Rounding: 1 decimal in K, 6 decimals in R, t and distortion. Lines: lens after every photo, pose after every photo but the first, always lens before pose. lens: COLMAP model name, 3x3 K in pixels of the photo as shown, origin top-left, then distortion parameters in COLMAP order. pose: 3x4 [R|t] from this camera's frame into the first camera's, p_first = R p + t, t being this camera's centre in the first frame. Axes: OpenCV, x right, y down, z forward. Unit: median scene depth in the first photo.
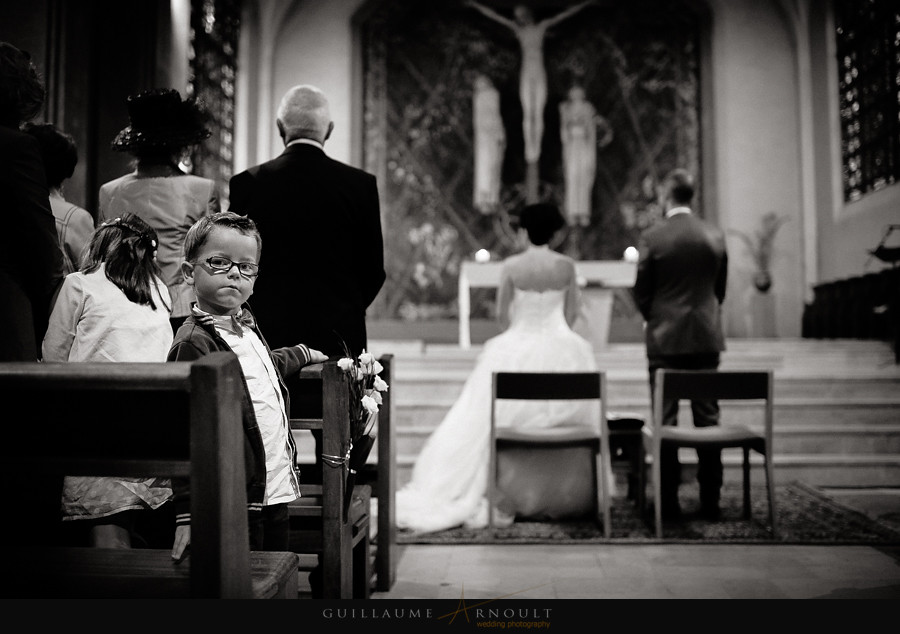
lens RADIAL K [[901.8, 0, 450.0], [0, 901.8, 317.0], [0, 0, 1]] dist [-0.088296, 0.024496]
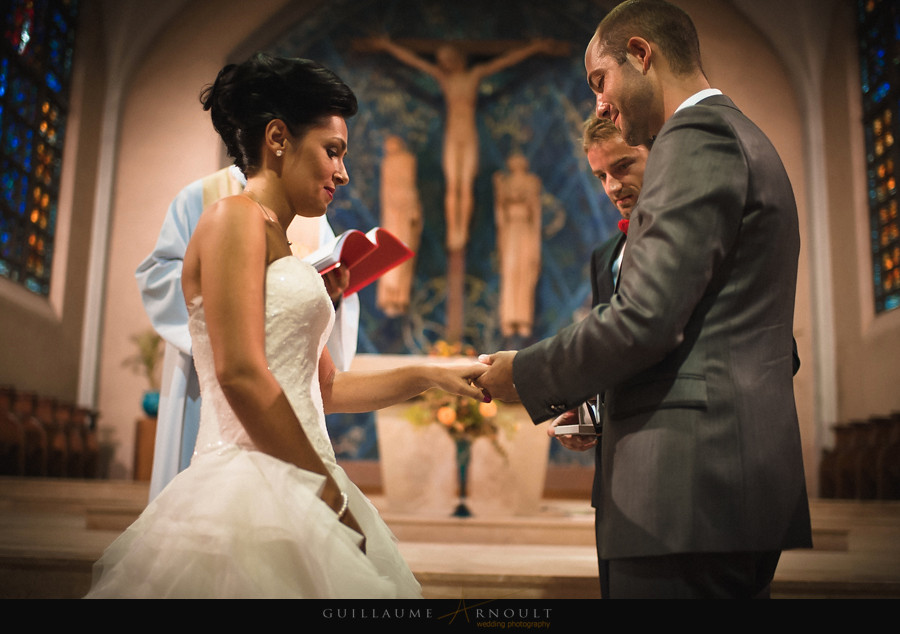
lens RADIAL K [[971.8, 0, 421.5], [0, 971.8, 340.5], [0, 0, 1]] dist [-0.087749, 0.051117]
pose [[0.999285, 0.035447, 0.013140, 0.055183], [-0.033560, 0.991797, -0.123338, 0.002835], [-0.017404, 0.122809, 0.992278, 0.209177]]
